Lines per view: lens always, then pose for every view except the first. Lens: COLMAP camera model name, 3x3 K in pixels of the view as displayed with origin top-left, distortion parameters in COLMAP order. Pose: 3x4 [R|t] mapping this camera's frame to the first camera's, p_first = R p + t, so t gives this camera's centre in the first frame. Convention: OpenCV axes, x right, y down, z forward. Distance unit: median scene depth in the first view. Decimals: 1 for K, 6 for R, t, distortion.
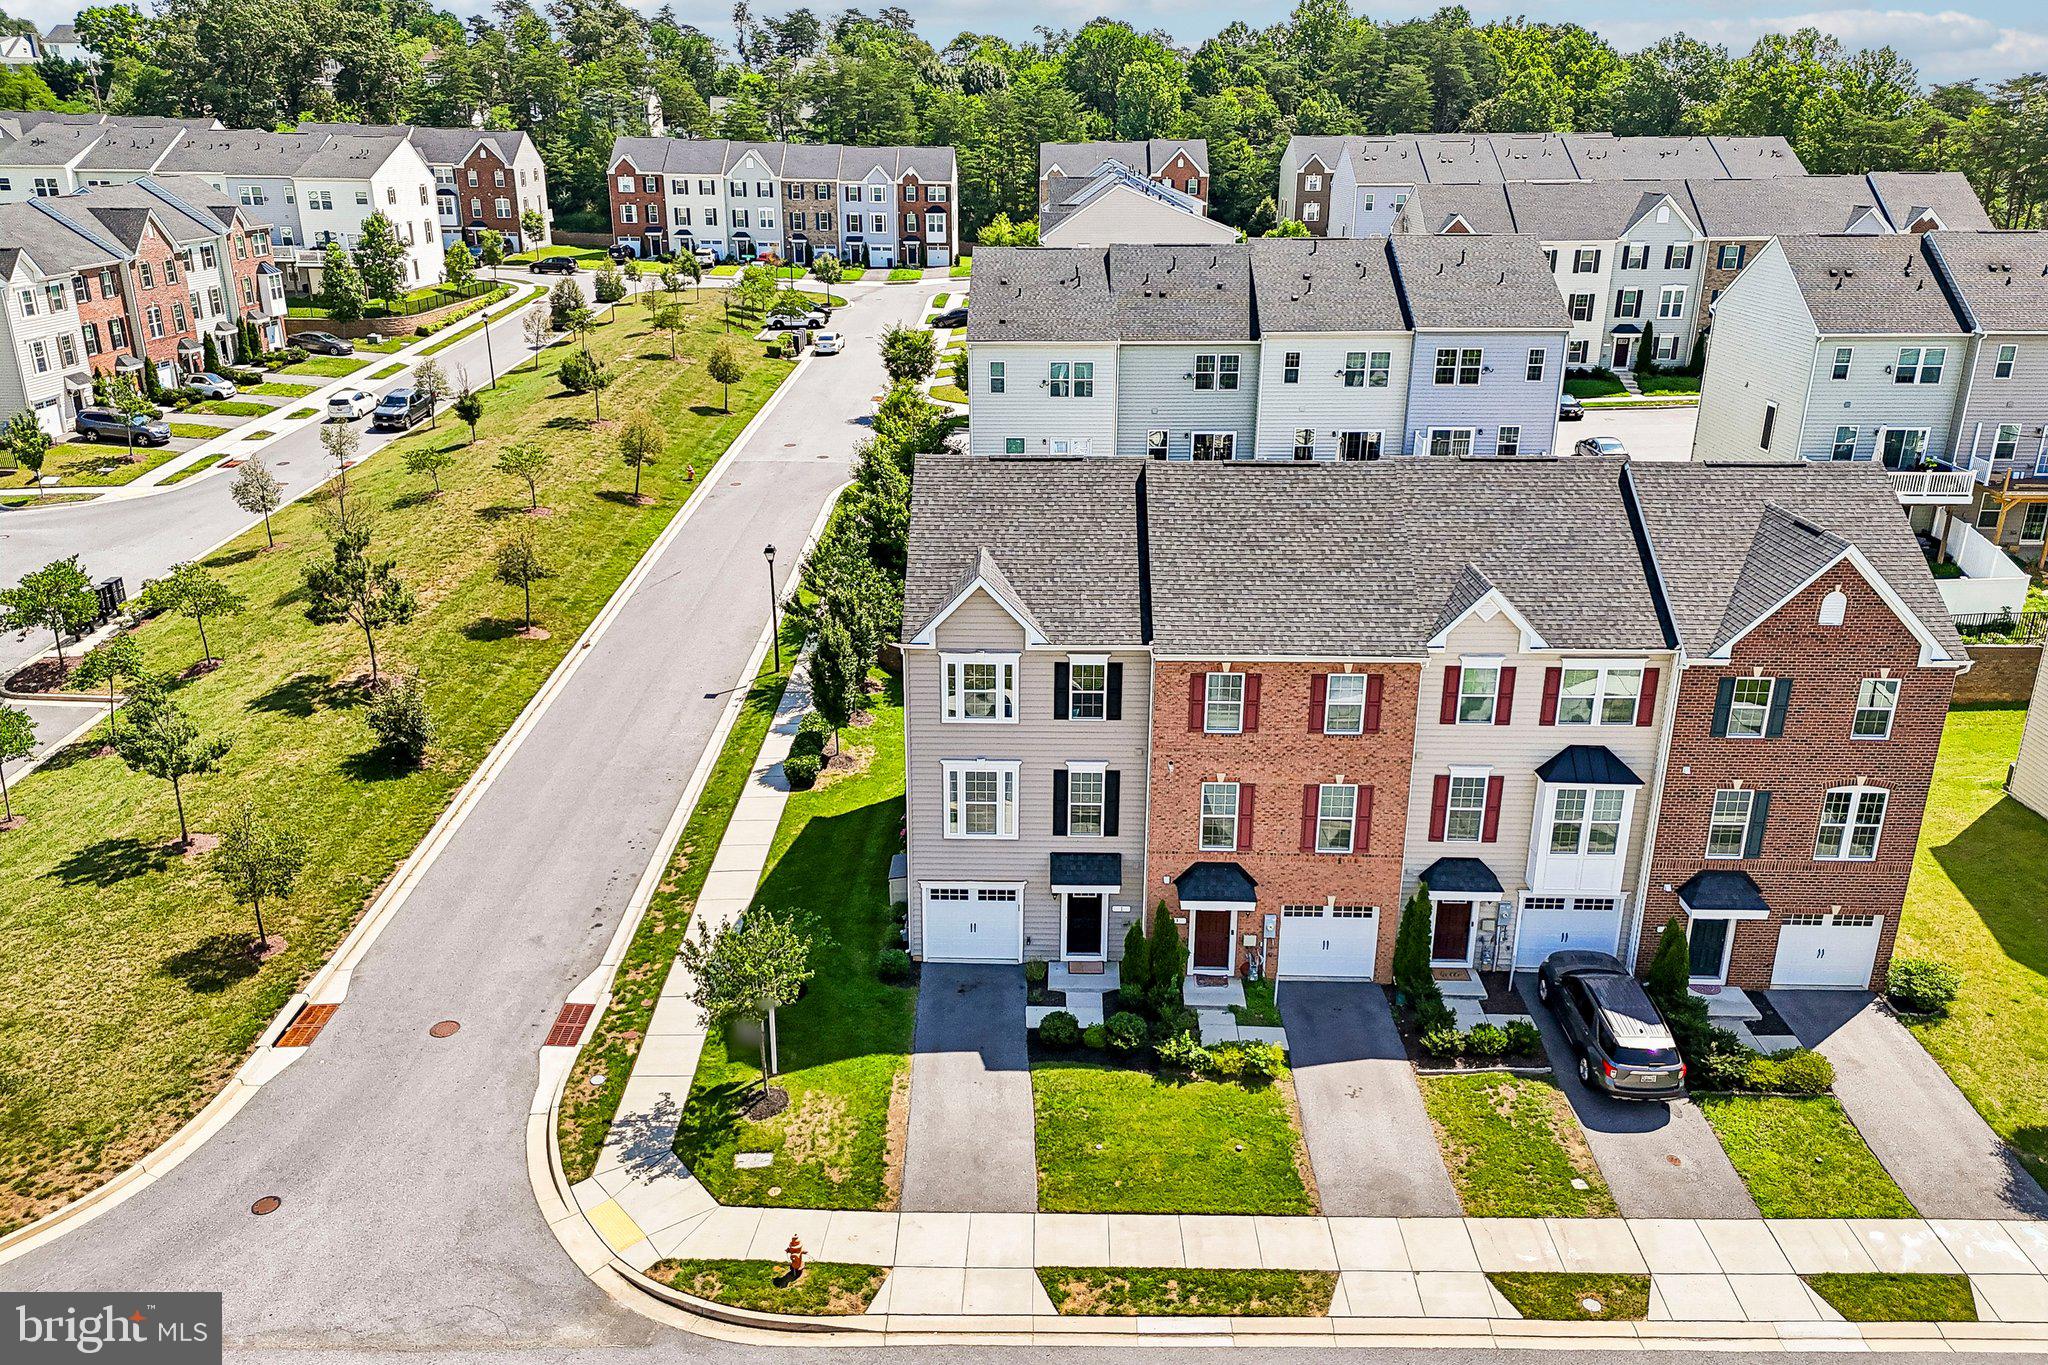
lens RADIAL K [[1500.3, 0, 1025.3], [0, 1500.3, 673.3], [0, 0, 1]] dist [0.078520, -0.087858]
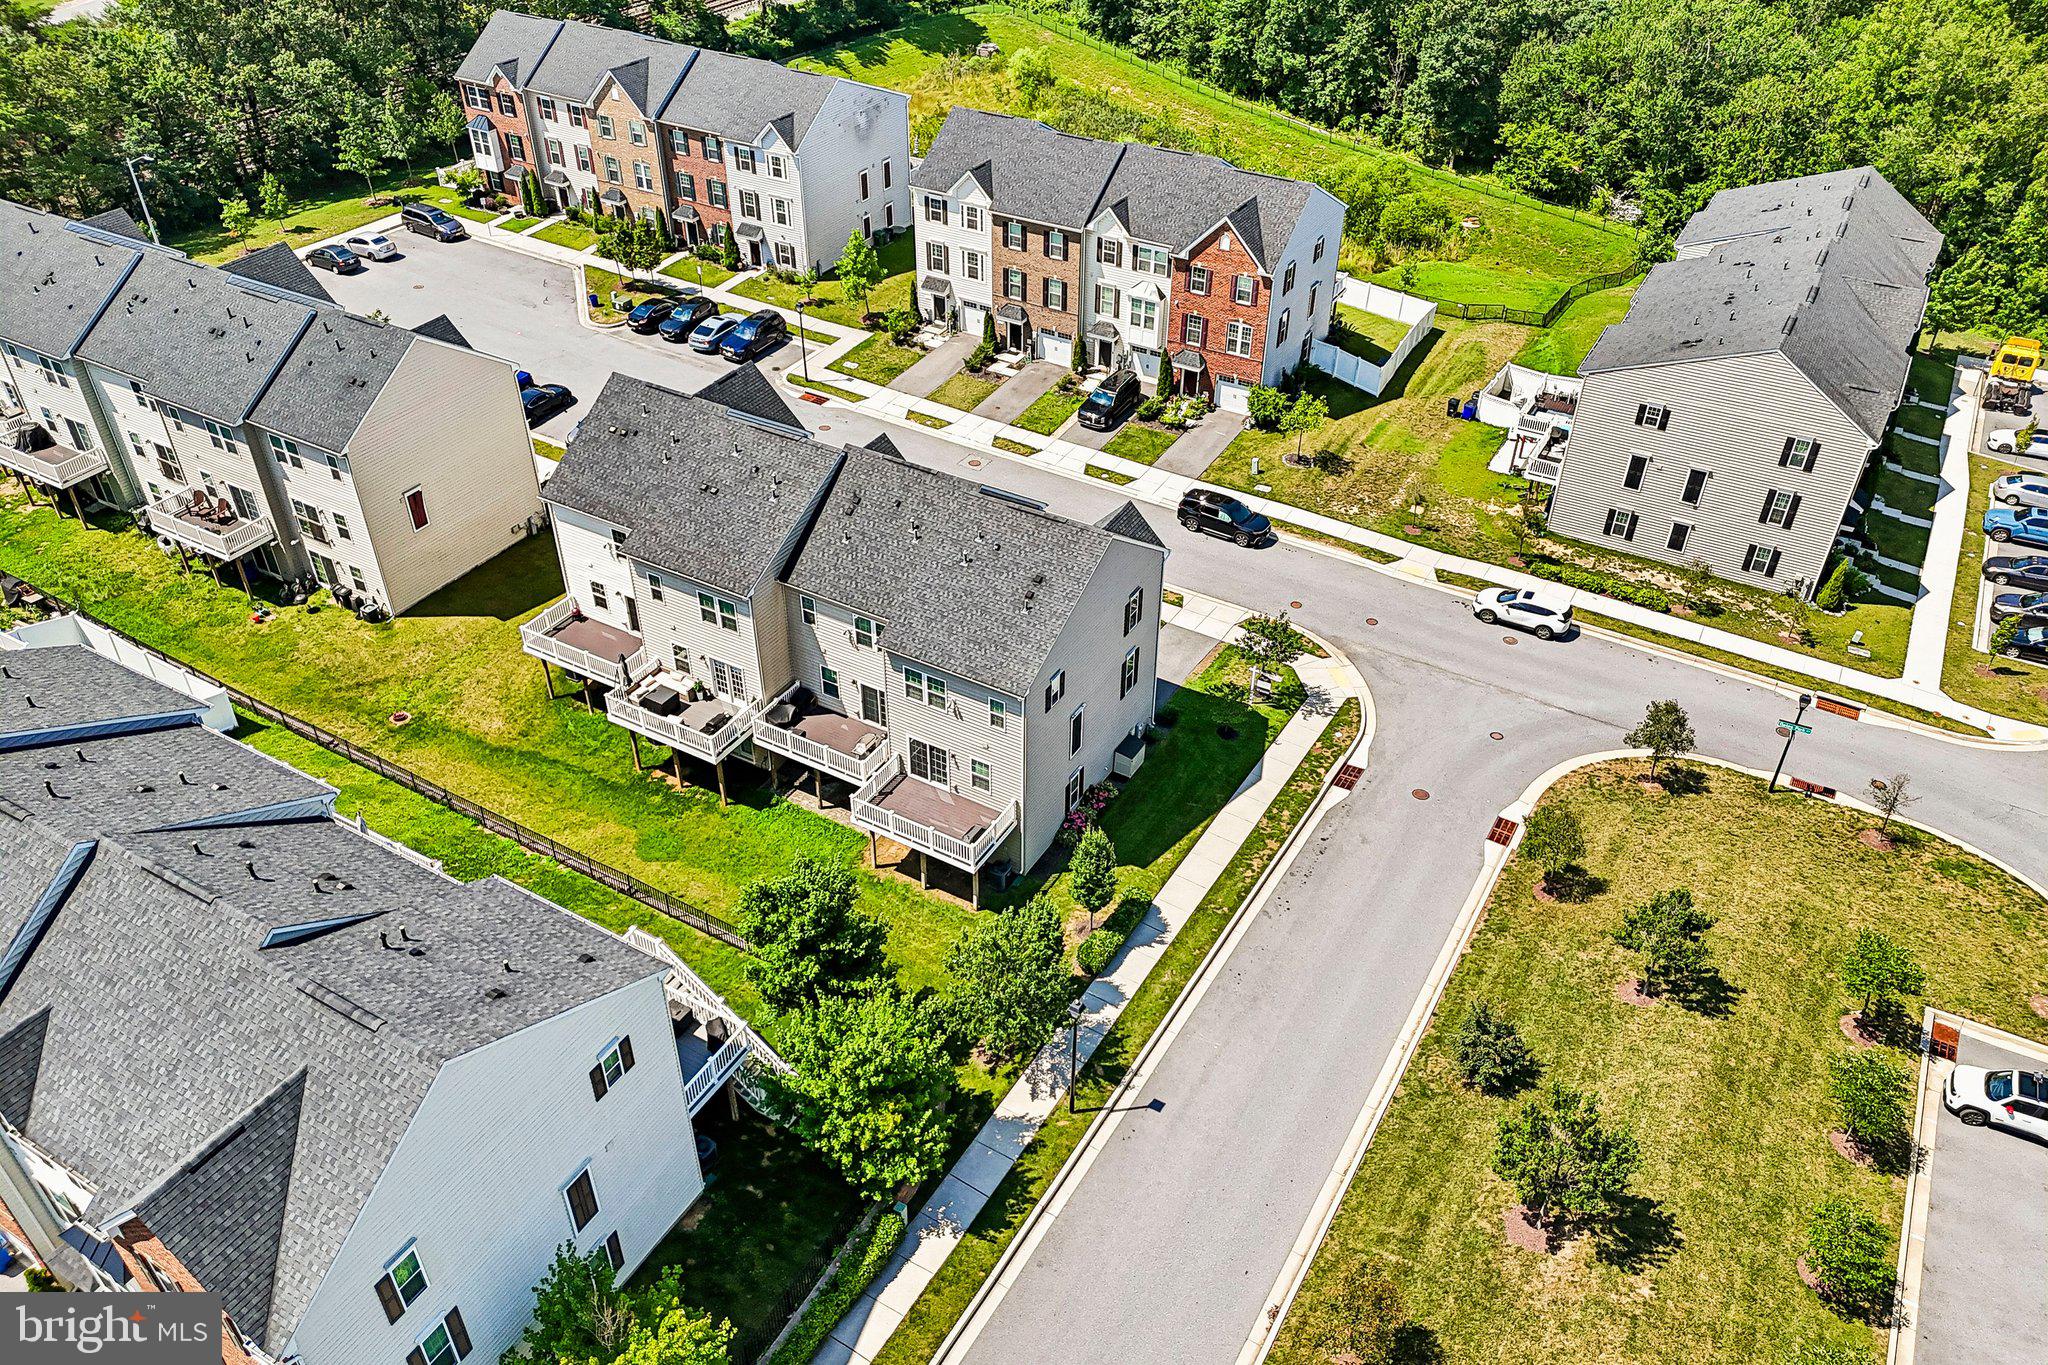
lens RADIAL K [[1500.3, 0, 1025.3], [0, 1500.3, 673.3], [0, 0, 1]] dist [0.078520, -0.087858]
pose [[-0.871812, -0.299581, 0.387550, -0.608978], [0.158445, 0.576177, 0.801820, -1.261060], [-0.463508, 0.760442, -0.454851, 1.865059]]
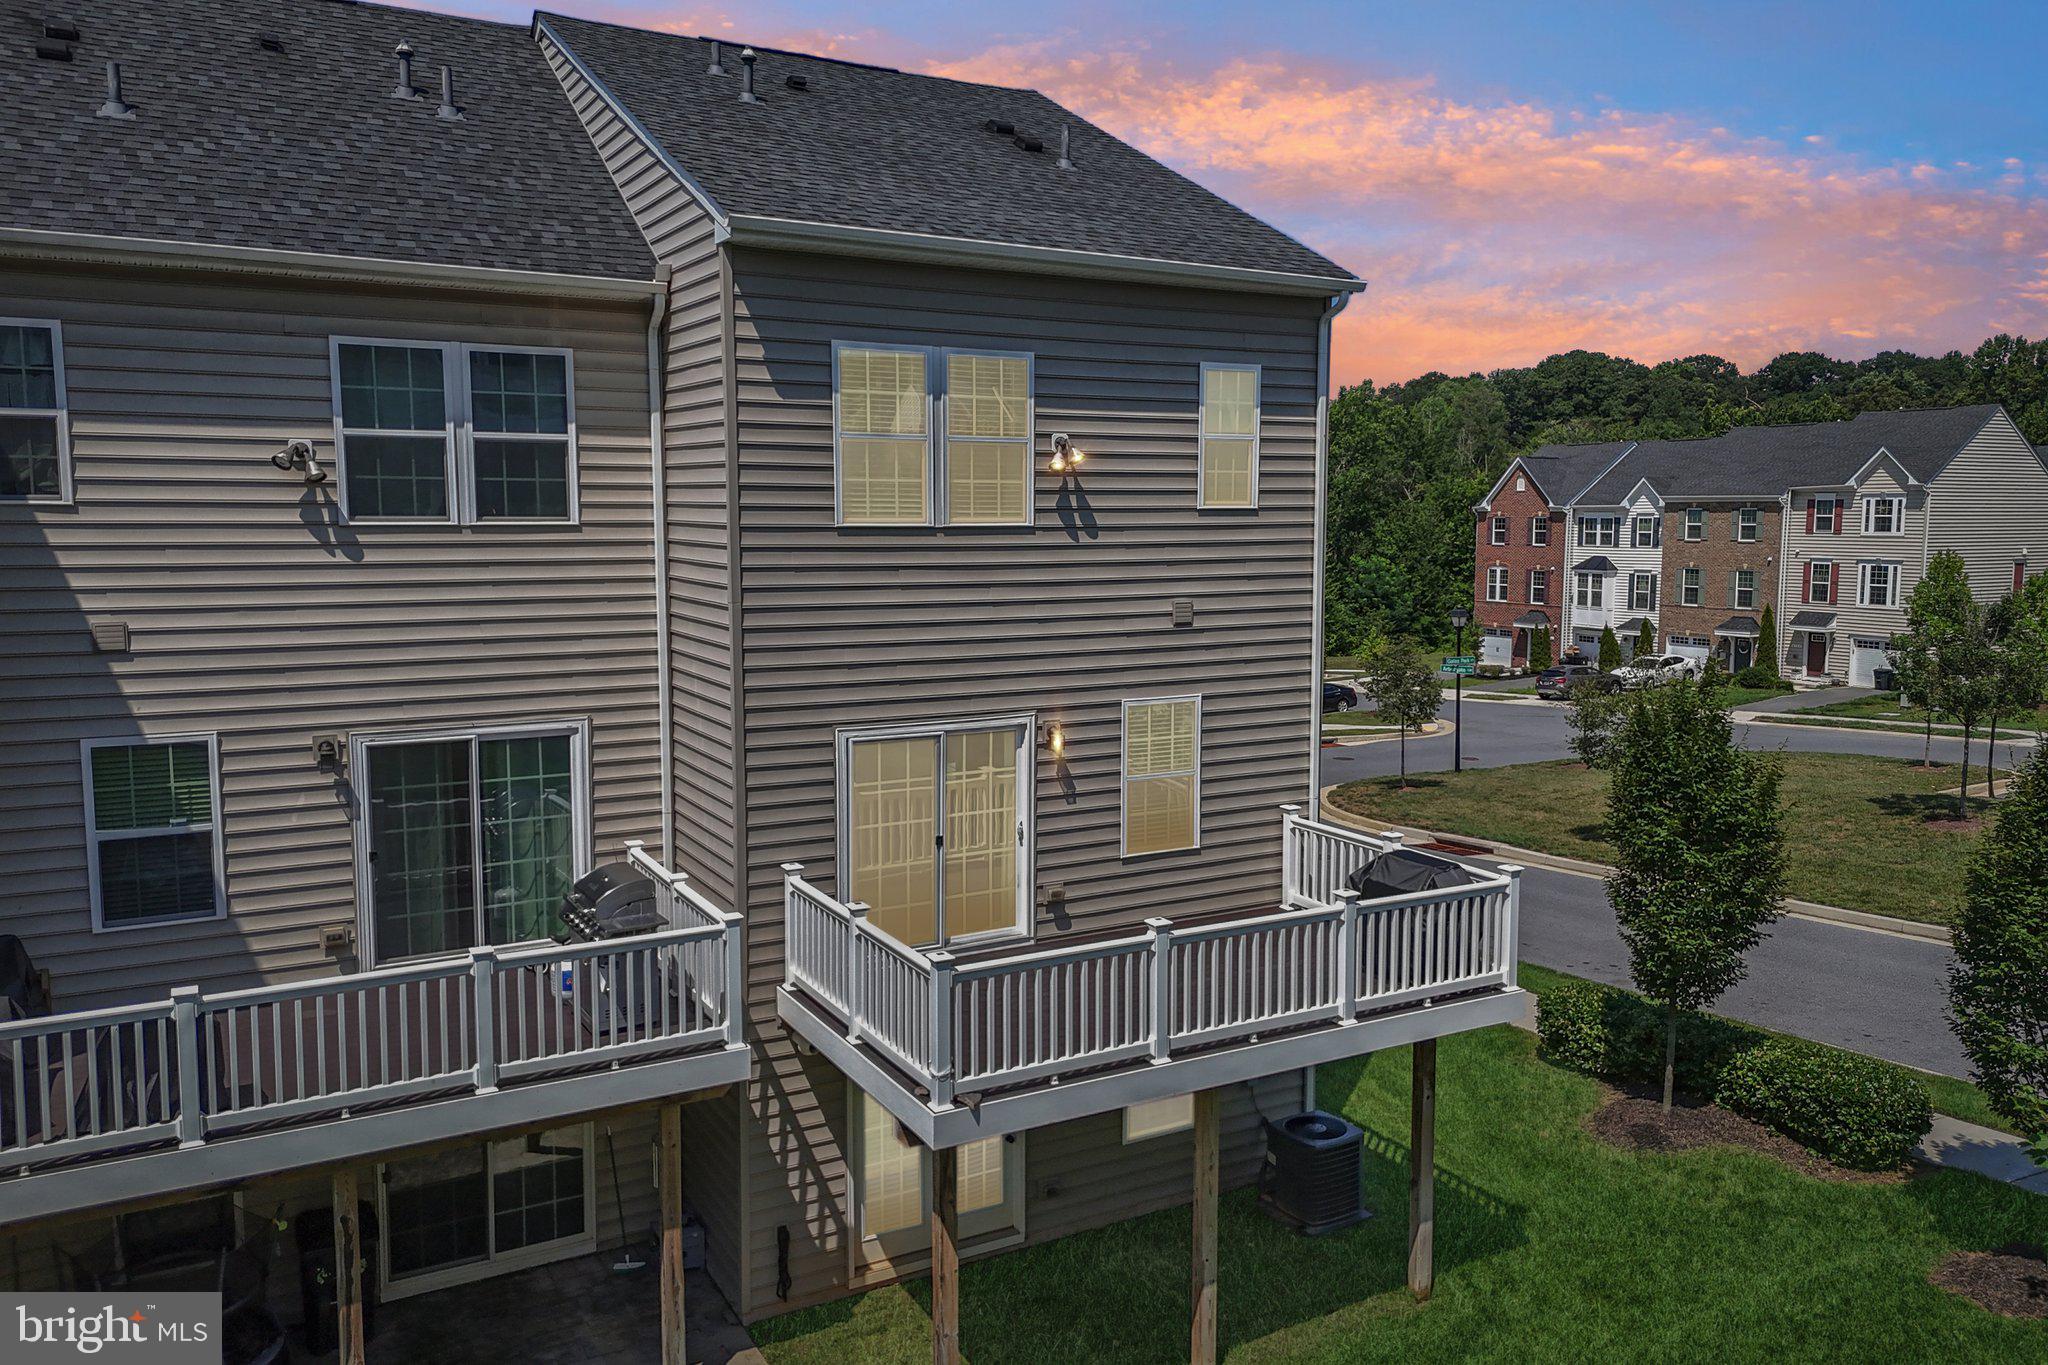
lens RADIAL K [[1506.3, 0, 1028.9], [0, 1506.3, 678.5], [0, 0, 1]] dist [0.061996, -0.066801]
pose [[-0.863118, 0.050727, -0.502448, 0.199460], [-0.176490, 0.901904, 0.394235, -0.177567], [0.473158, 0.428948, -0.769497, 1.550633]]
